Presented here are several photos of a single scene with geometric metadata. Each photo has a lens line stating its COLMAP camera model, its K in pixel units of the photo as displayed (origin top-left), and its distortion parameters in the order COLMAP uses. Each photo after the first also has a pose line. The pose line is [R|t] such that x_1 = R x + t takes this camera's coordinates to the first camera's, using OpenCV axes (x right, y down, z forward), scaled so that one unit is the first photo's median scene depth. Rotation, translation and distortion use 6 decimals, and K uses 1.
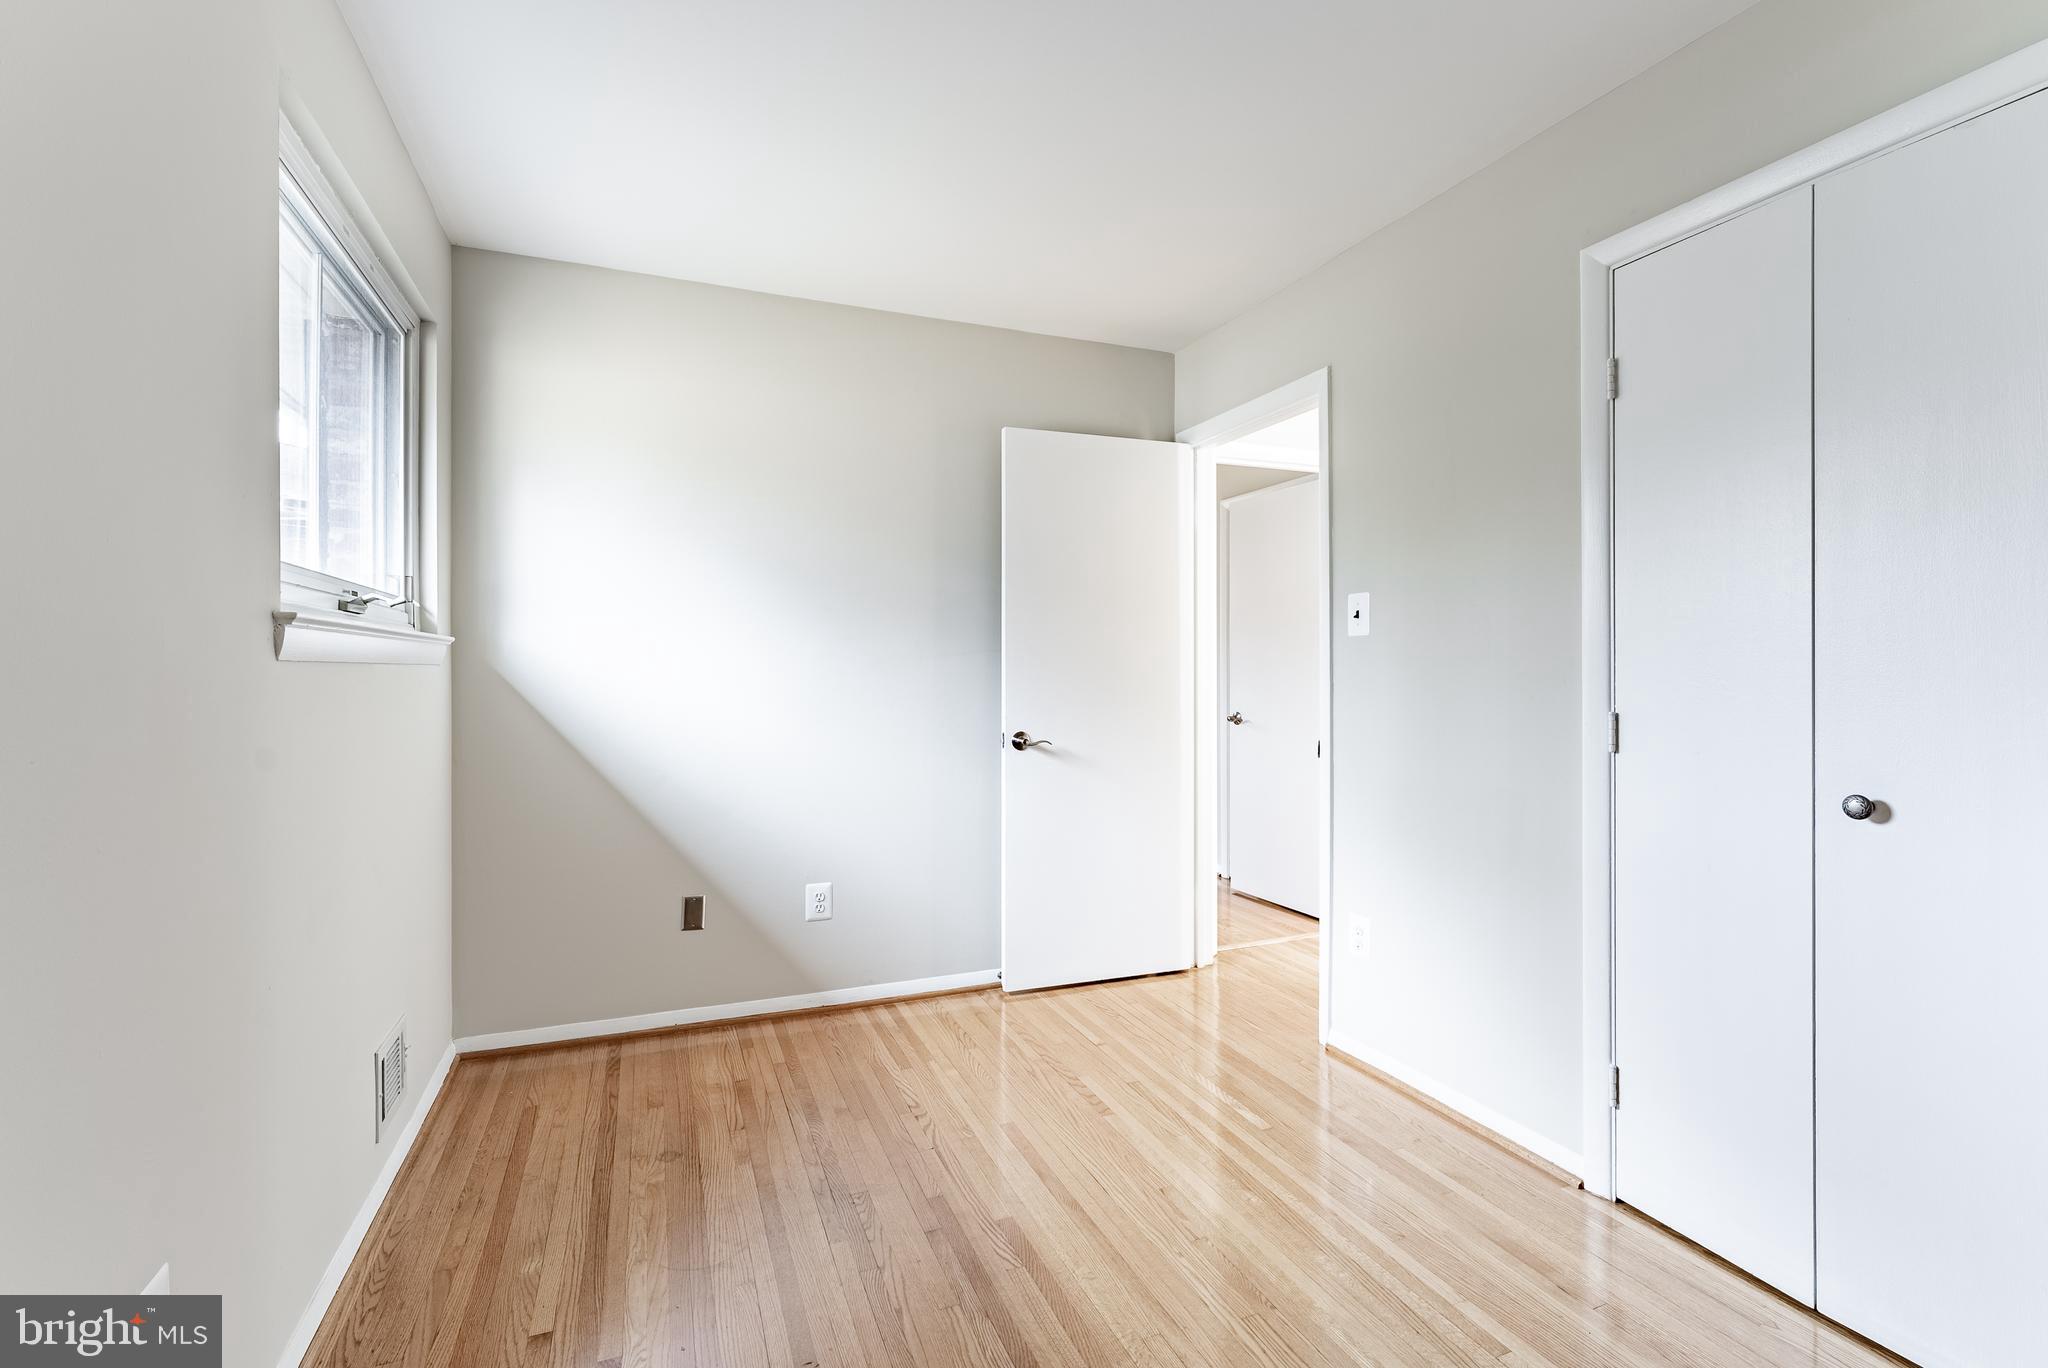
lens RADIAL K [[918.6, 0, 1025.0], [0, 918.6, 676.0], [0, 0, 1]] dist [0.000155, -0.000721]
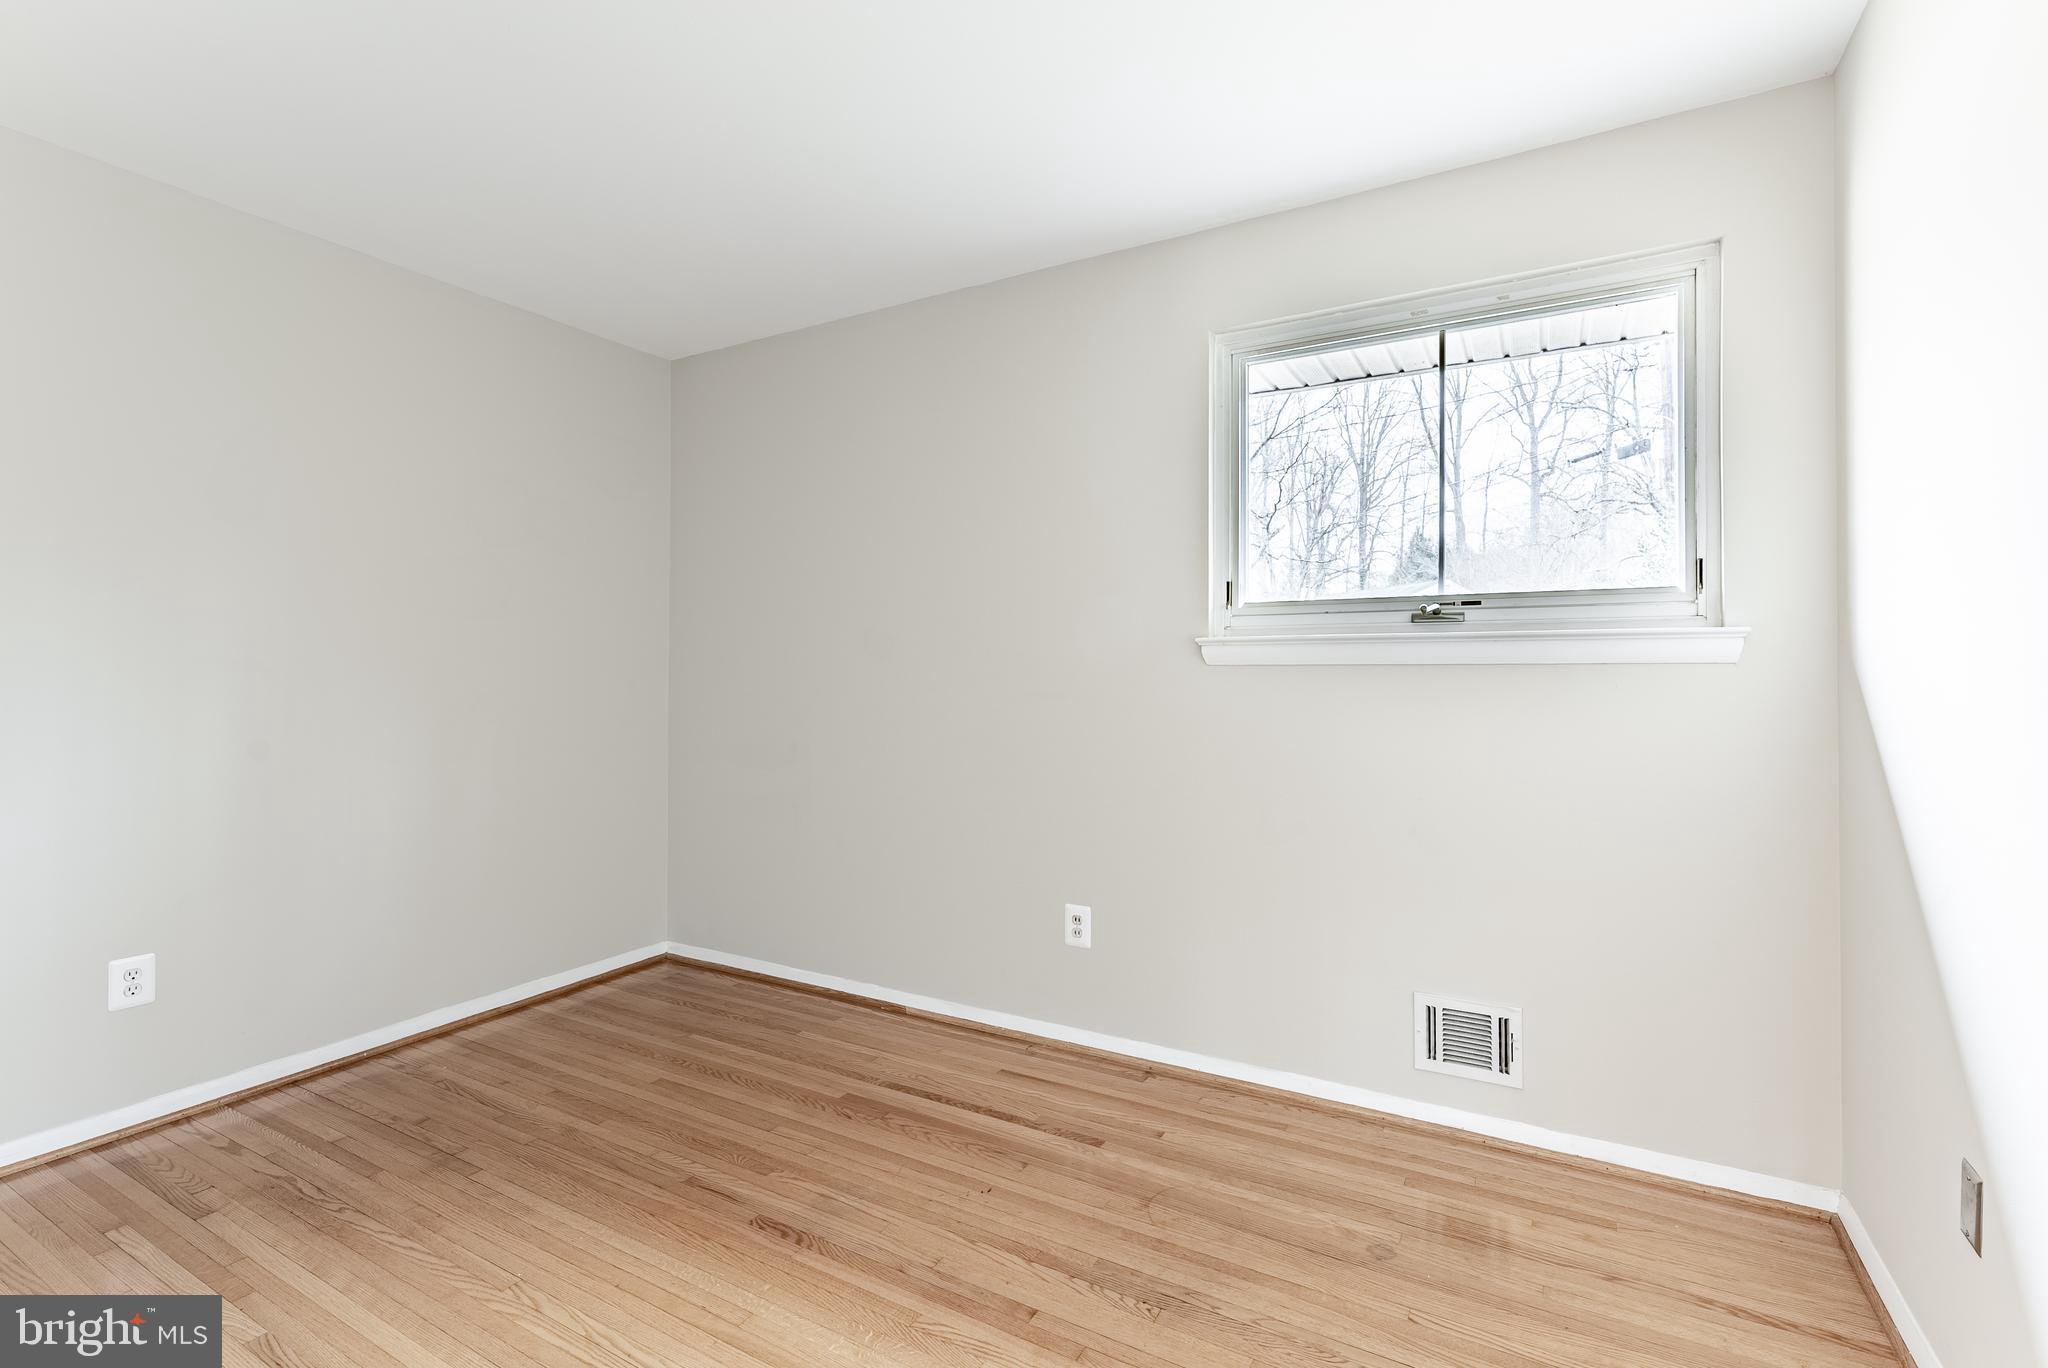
lens RADIAL K [[918.6, 0, 1025.0], [0, 918.6, 676.0], [0, 0, 1]] dist [0.000155, -0.000721]
pose [[-0.784006, -0.000221, -0.620753, 0.381801], [-0.005992, 0.999956, 0.007211, -0.002200], [0.620725, 0.009373, -0.783973, 1.449567]]
